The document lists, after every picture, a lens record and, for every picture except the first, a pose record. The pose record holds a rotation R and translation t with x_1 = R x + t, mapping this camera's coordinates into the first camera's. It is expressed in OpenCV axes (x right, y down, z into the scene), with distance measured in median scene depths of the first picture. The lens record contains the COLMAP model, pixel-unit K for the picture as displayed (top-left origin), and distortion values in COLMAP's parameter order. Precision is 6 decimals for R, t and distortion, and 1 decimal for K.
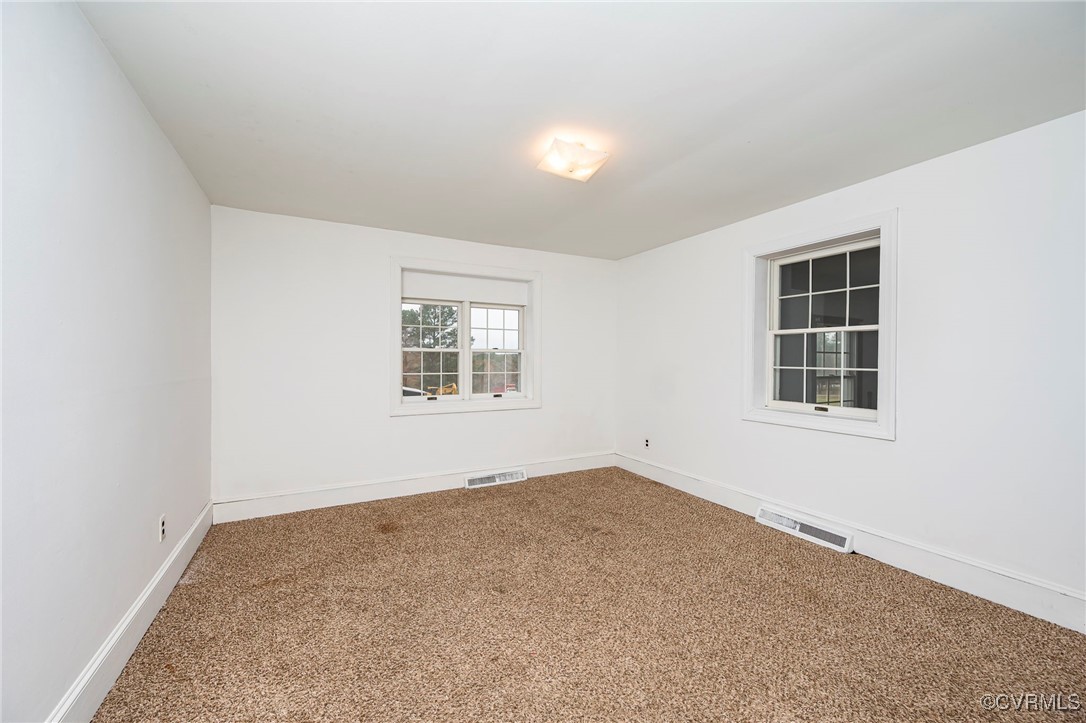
lens RADIAL K [[420.9, 0, 546.0], [0, 420.9, 365.9], [0, 0, 1]] dist [0.000261, 0.000257]
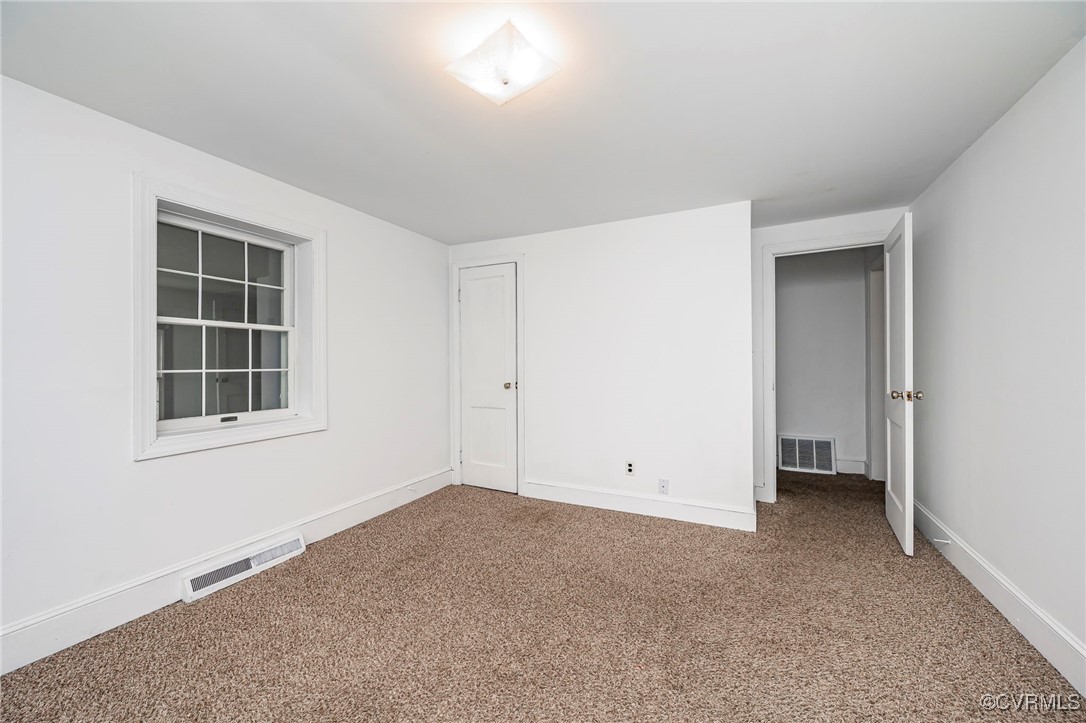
lens RADIAL K [[420.9, 0, 543.8], [0, 420.9, 354.9], [0, 0, 1]] dist [0.000261, 0.000257]
pose [[-0.588804, 0.003600, 0.808268, -0.379930], [0.010898, 0.999935, 0.003485, -0.020890], [-0.808203, 0.010861, -0.588804, 0.979027]]
